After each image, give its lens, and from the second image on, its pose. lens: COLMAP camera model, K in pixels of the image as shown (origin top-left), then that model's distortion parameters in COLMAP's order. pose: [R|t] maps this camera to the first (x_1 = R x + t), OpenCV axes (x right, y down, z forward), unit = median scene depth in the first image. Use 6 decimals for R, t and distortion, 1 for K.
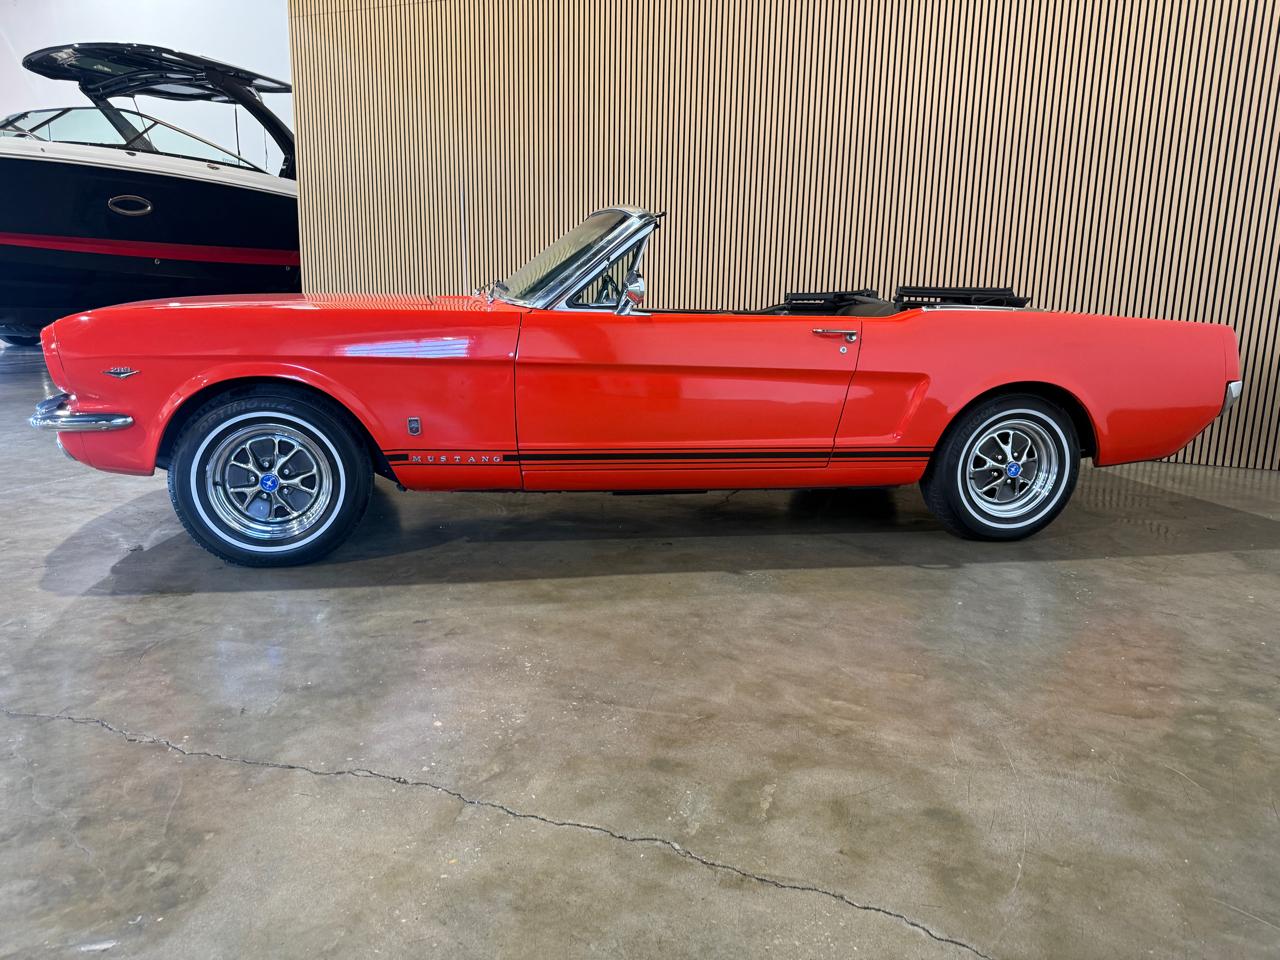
lens RADIAL K [[909.0, 0, 645.1], [0, 909.0, 474.5], [0, 0, 1]] dist [0.057059, -0.073684]
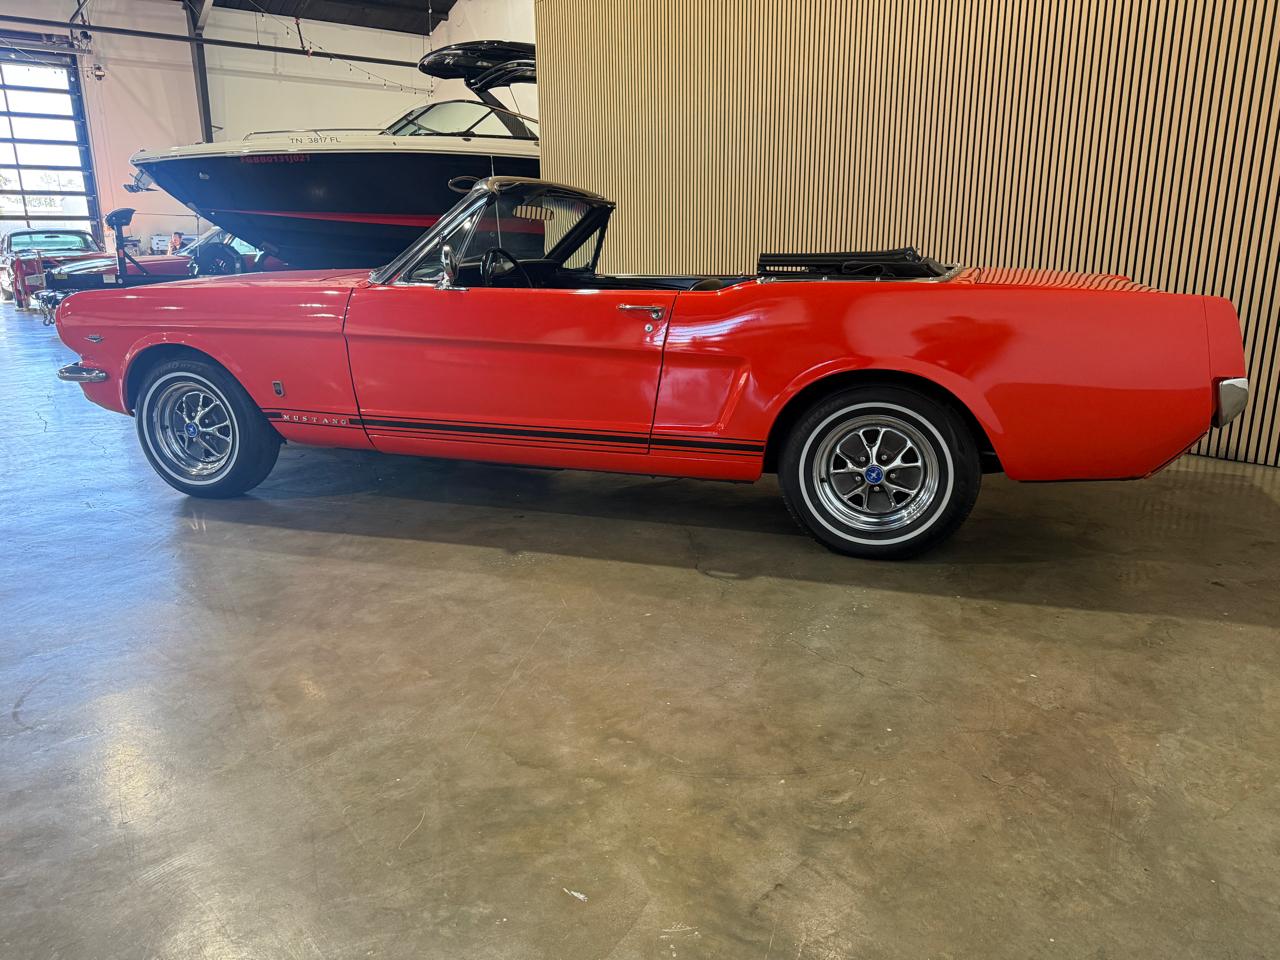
lens RADIAL K [[909.0, 0, 638.4], [0, 909.0, 487.1], [0, 0, 1]] dist [0.057059, -0.073684]
pose [[0.868179, 0.098859, -0.486304, 0.697841], [-0.067133, 0.994345, 0.082288, -0.054143], [0.491689, -0.038794, 0.869906, 0.202124]]
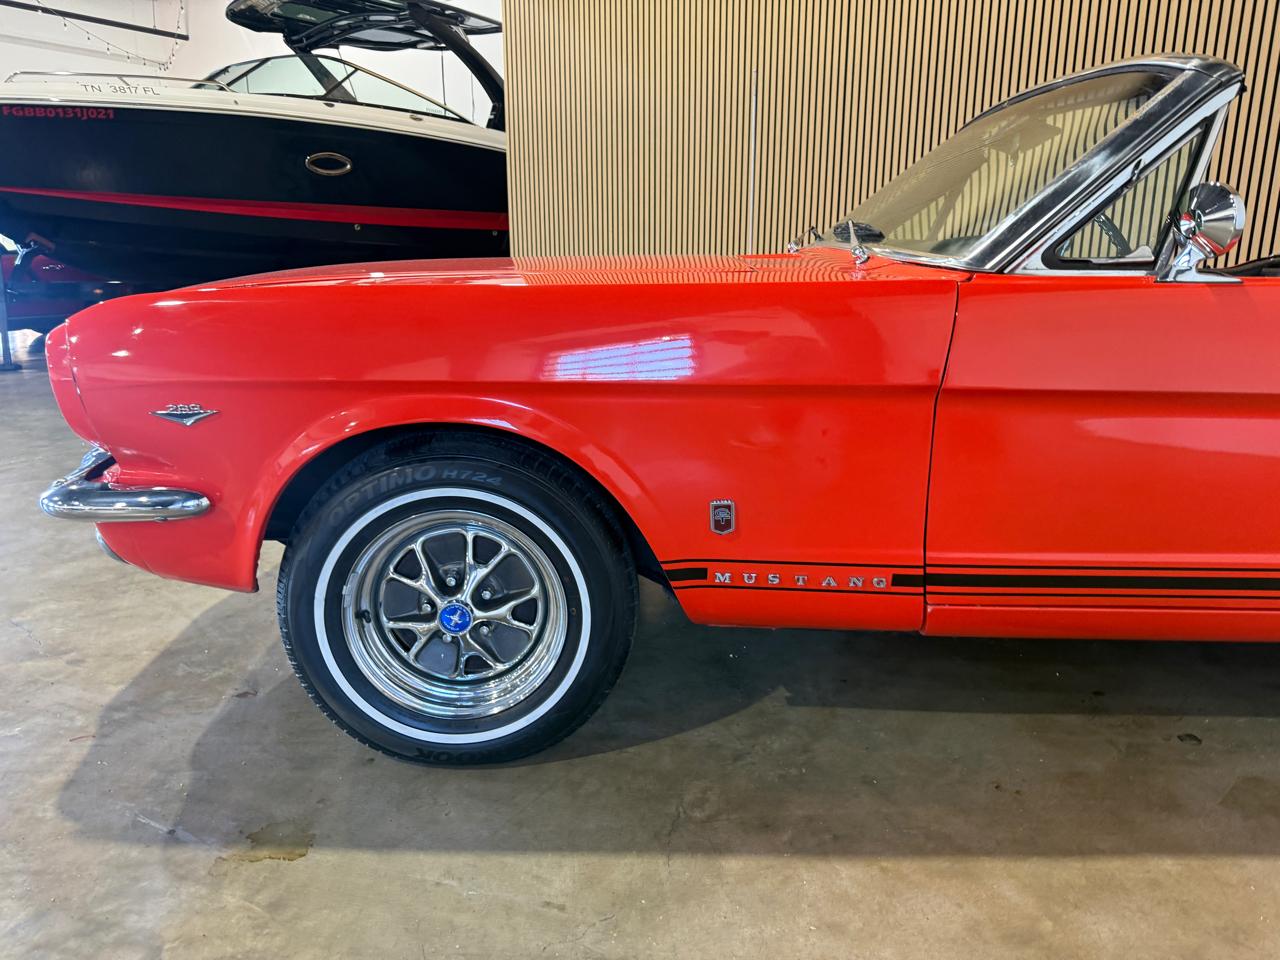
lens RADIAL K [[909.0, 0, 646.4], [0, 909.0, 493.1], [0, 0, 1]] dist [0.057059, -0.073684]
pose [[0.978812, 0.033476, -0.202006, -0.189374], [-0.022109, 0.998056, 0.058267, -0.091867], [0.203563, -0.052566, 0.977650, 0.490041]]
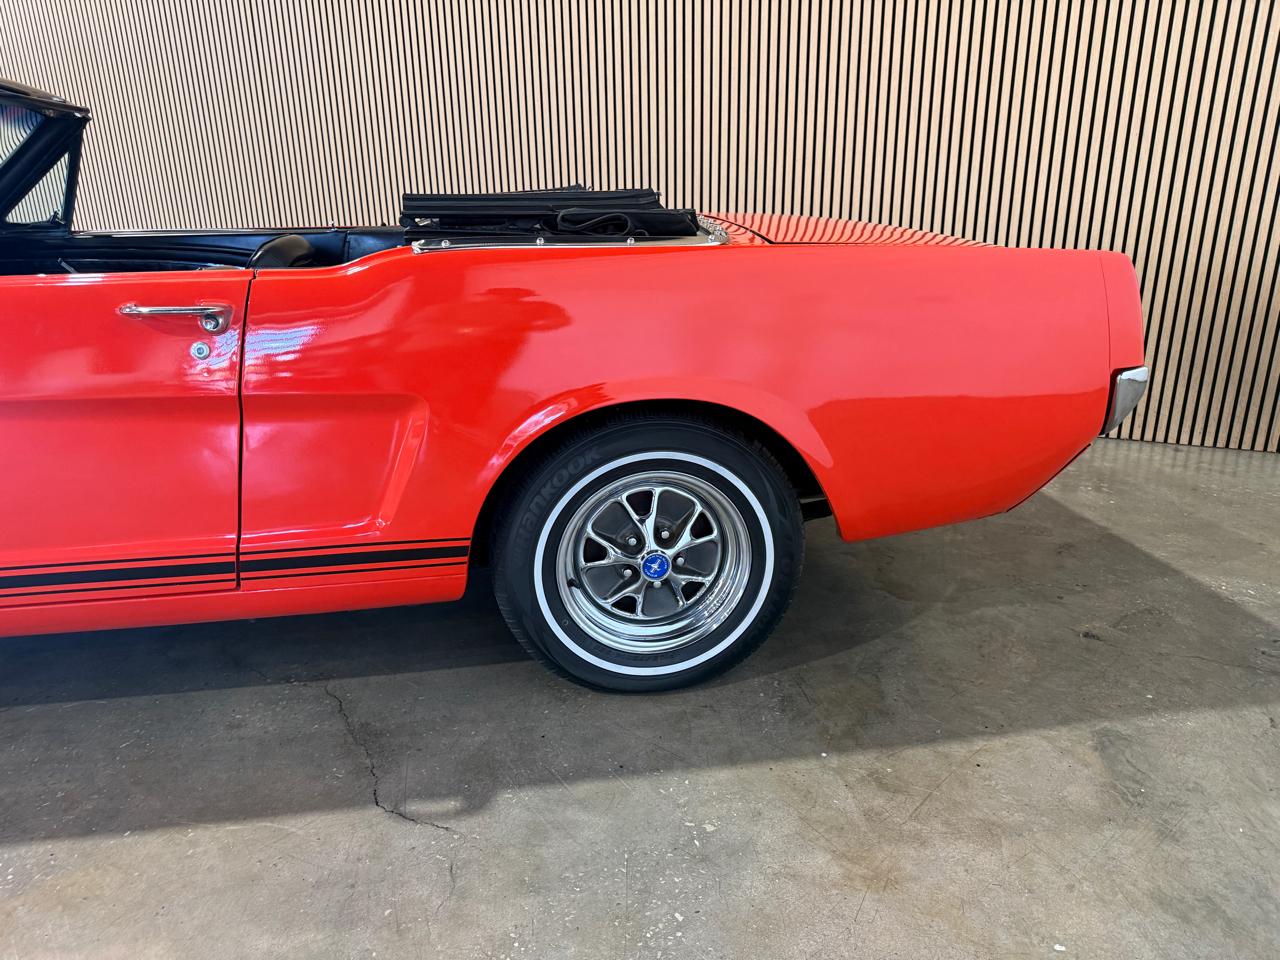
lens RADIAL K [[909.0, 0, 640.2], [0, 909.0, 487.1], [0, 0, 1]] dist [0.057059, -0.073684]
pose [[0.998265, -0.020949, -0.055025, 0.475967], [0.028311, 0.990219, 0.136618, -0.131831], [0.051625, -0.137939, 0.989094, 0.581484]]
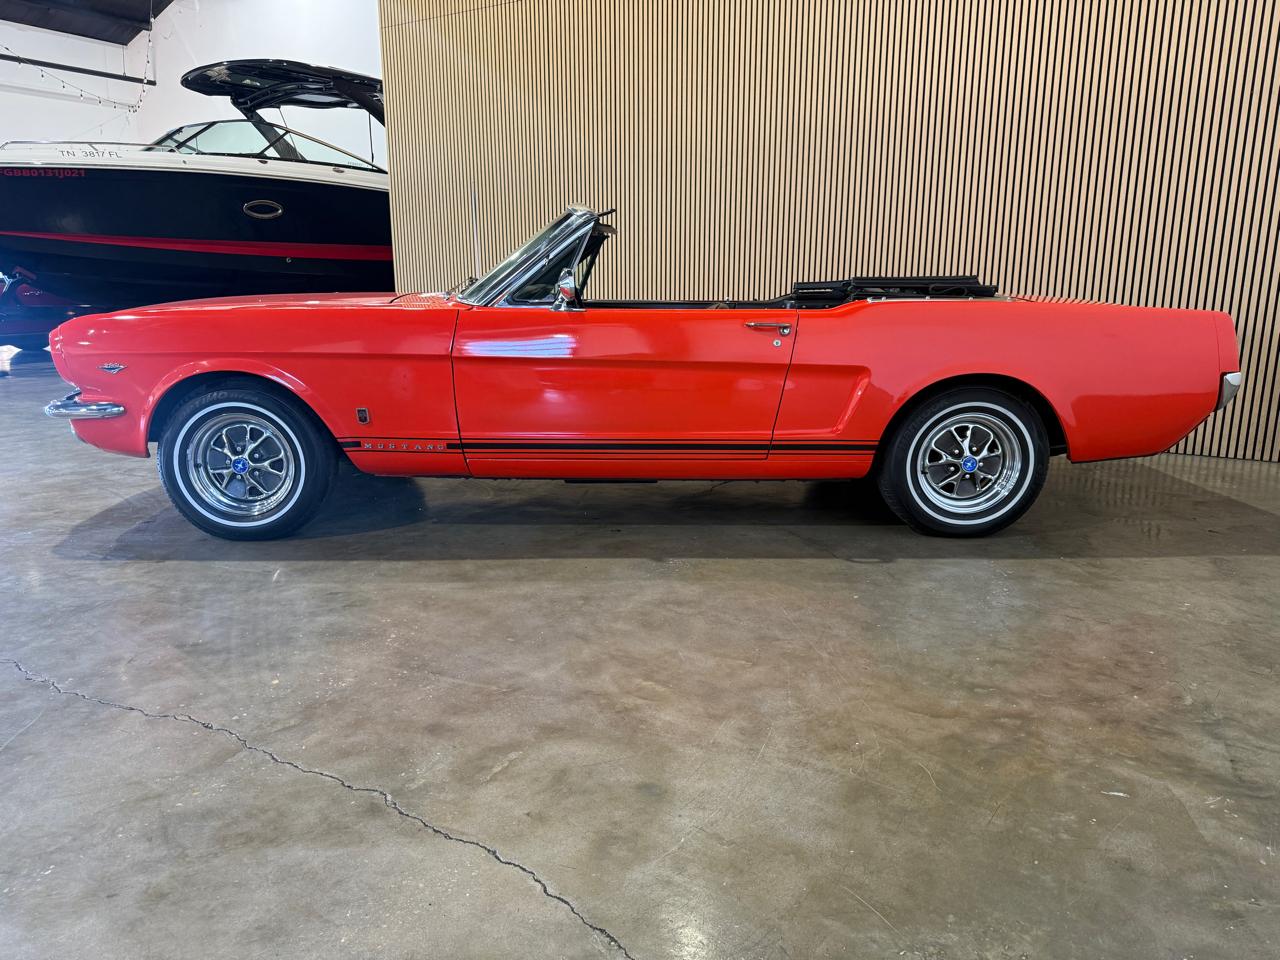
lens RADIAL K [[909.0, 0, 647.2], [0, 909.0, 487.2], [0, 0, 1]] dist [0.057059, -0.073684]
pose [[0.983680, 0.020745, -0.178729, 0.270449], [-0.015482, 0.999406, 0.030793, -0.006583], [0.179261, -0.027524, 0.983416, -0.017895]]
